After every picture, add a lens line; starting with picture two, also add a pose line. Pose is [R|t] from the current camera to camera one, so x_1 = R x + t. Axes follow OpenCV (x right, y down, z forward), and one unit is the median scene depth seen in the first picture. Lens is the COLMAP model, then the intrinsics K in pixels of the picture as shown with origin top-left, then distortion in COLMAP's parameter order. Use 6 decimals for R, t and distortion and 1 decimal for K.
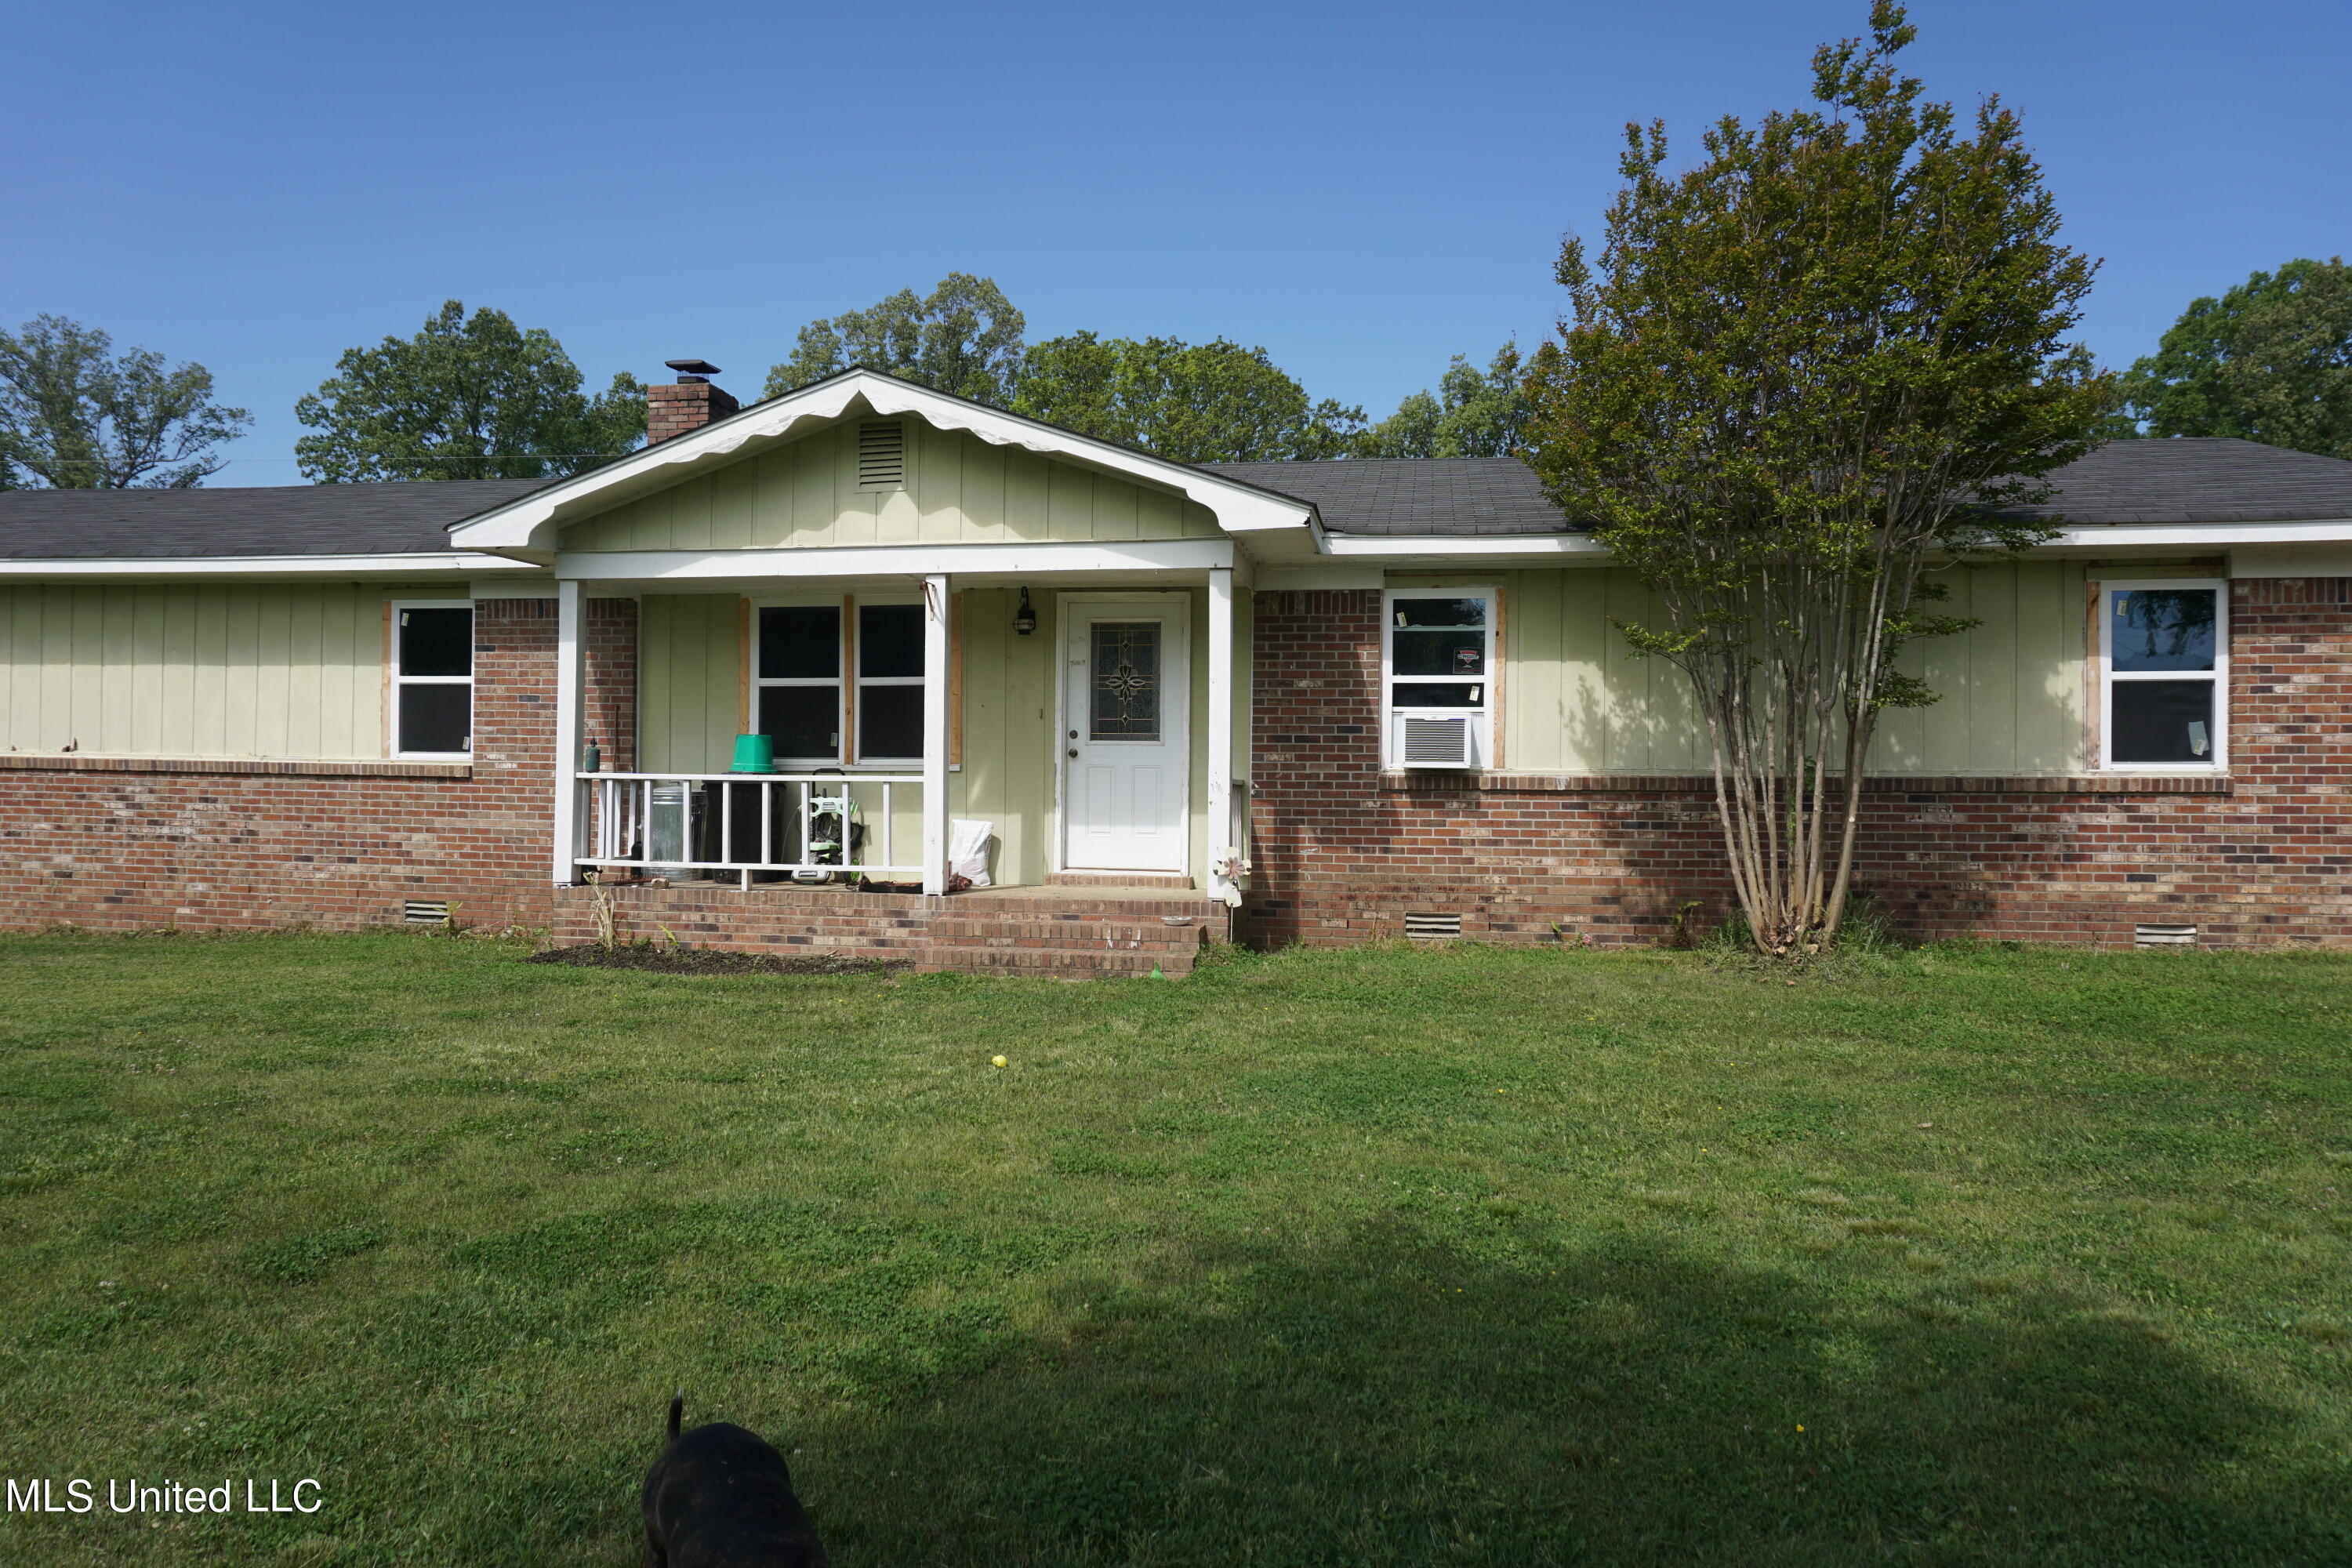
lens RADIAL K [[1578.5, 0, 1182.1], [0, 1578.5, 779.8], [0, 0, 1]] dist [-0.054569, 0.041605]
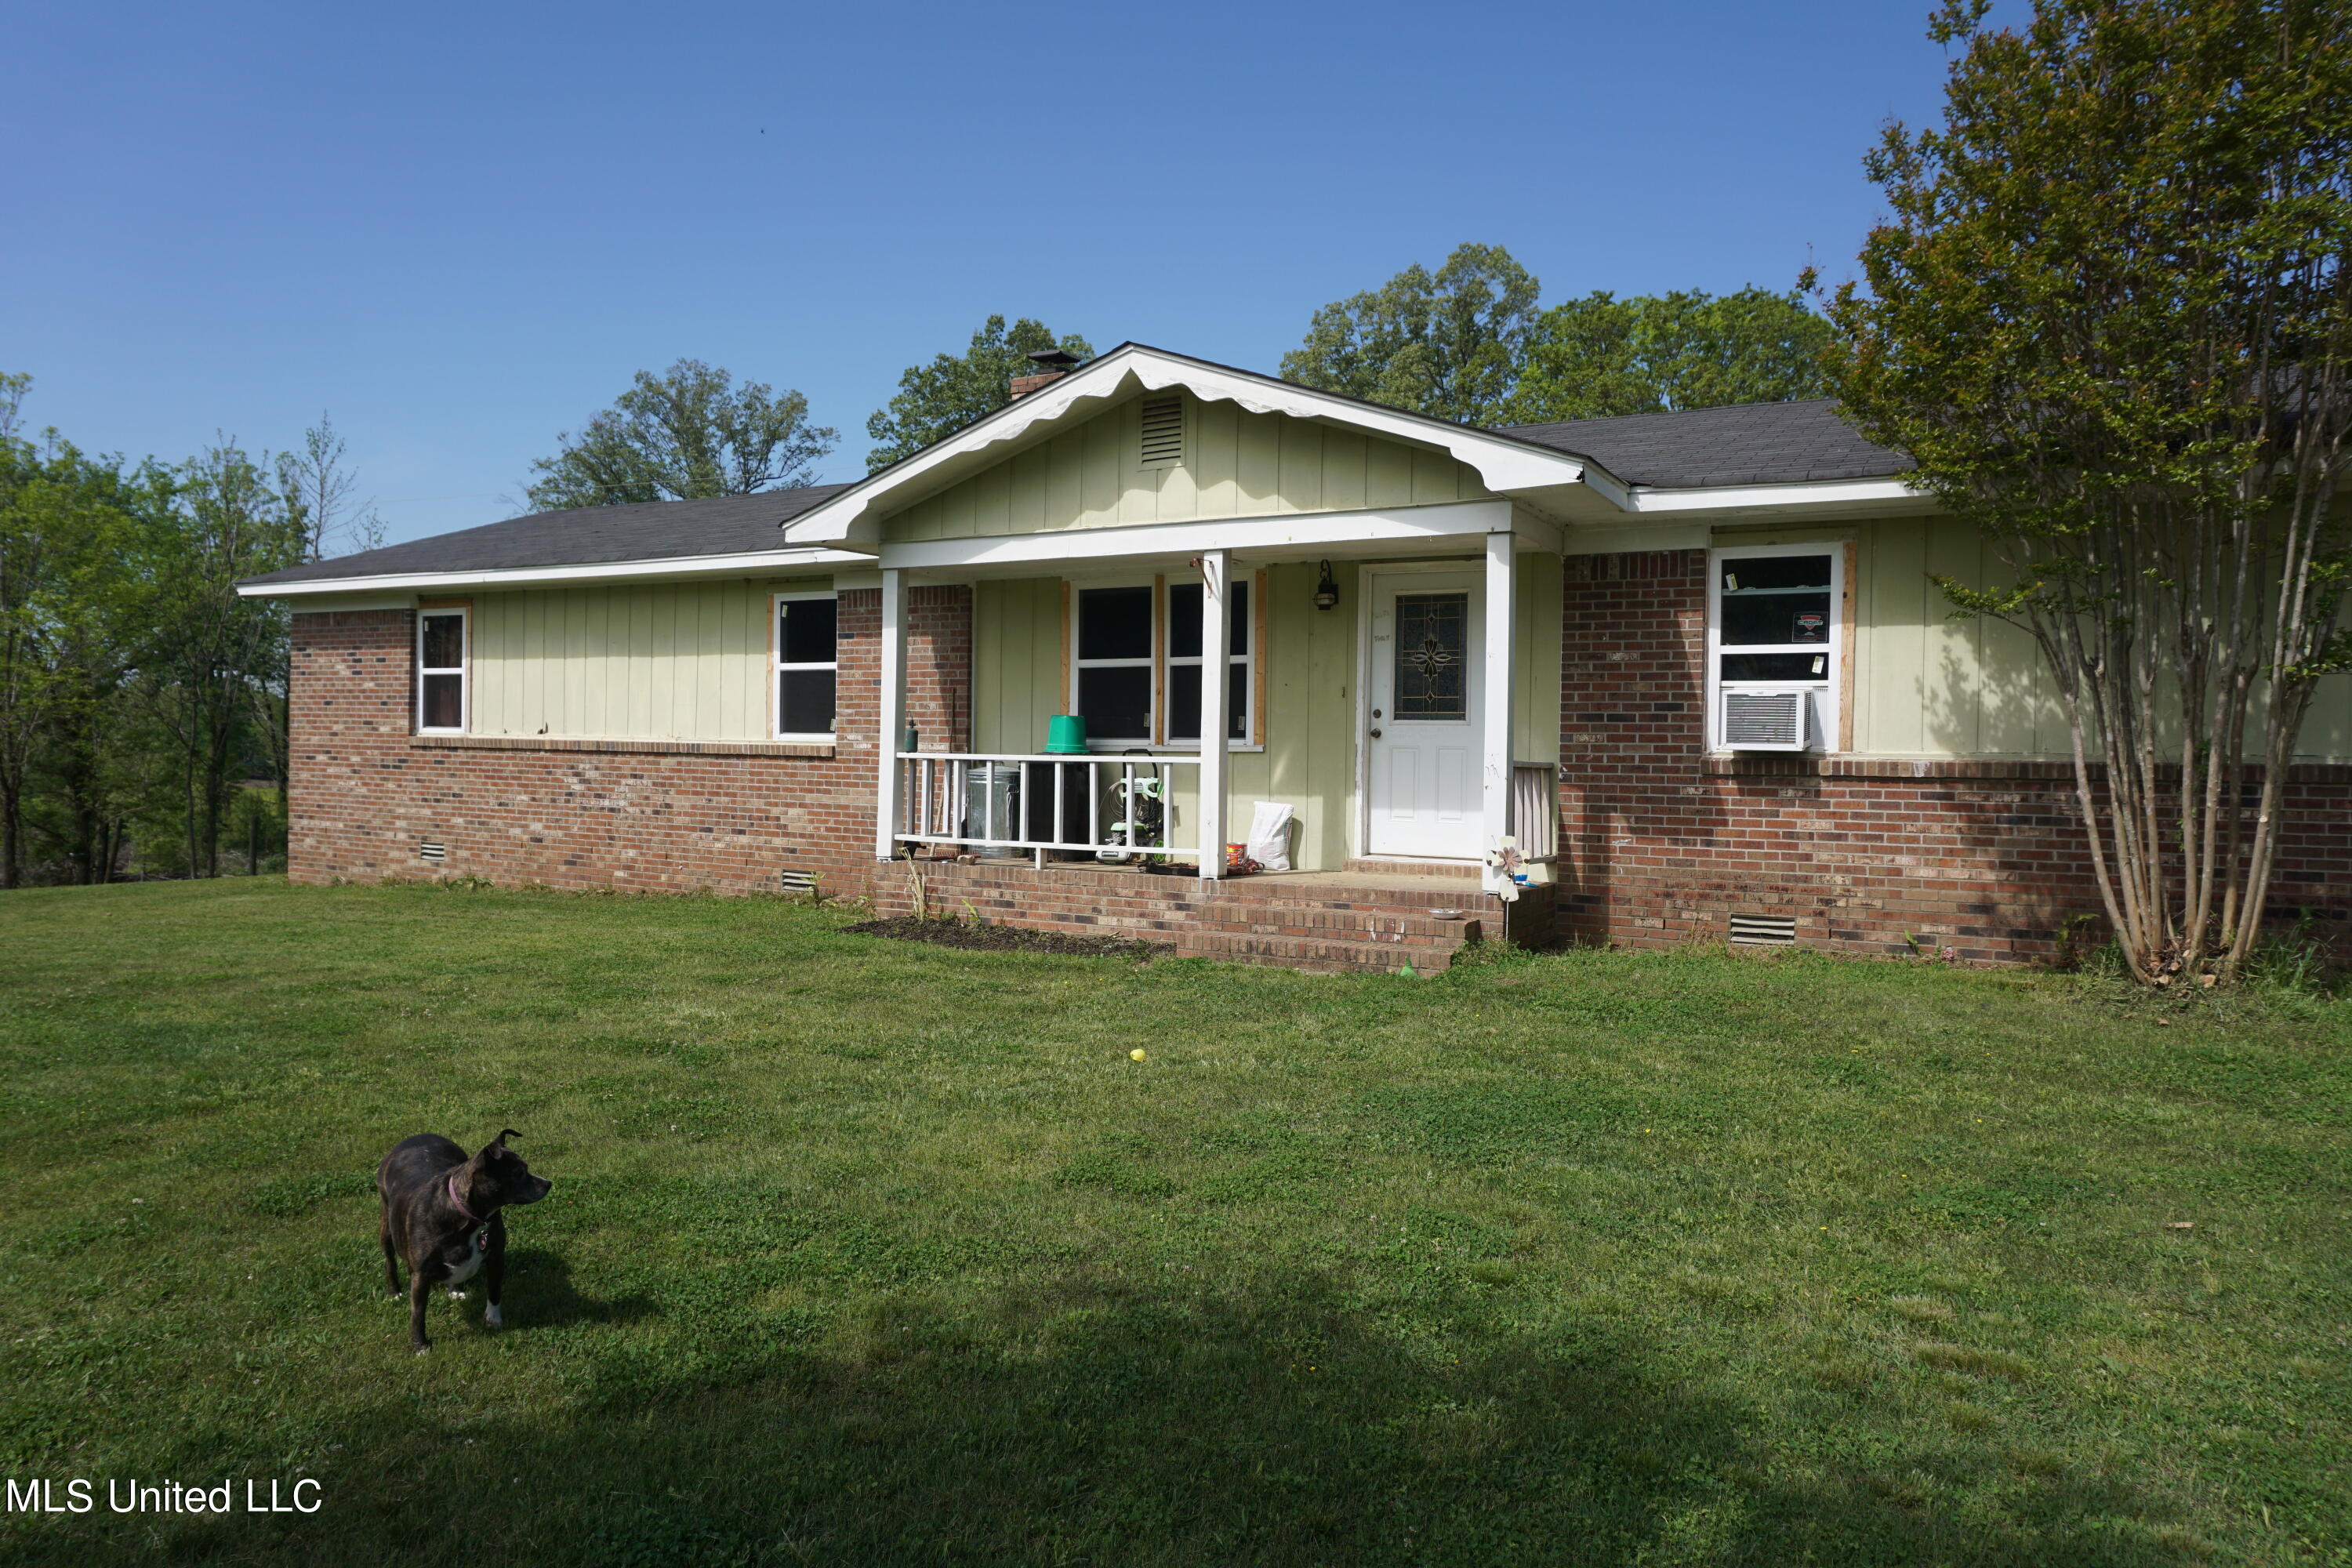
lens RADIAL K [[1588.4, 0, 1171.9], [0, 1588.4, 793.4], [0, 0, 1]] dist [-0.078785, 0.125794]
pose [[0.939579, 0.011520, -0.342137, 0.142726], [-0.004563, 0.999766, 0.021130, -0.000582], [0.342301, -0.018292, 0.939412, 0.060728]]
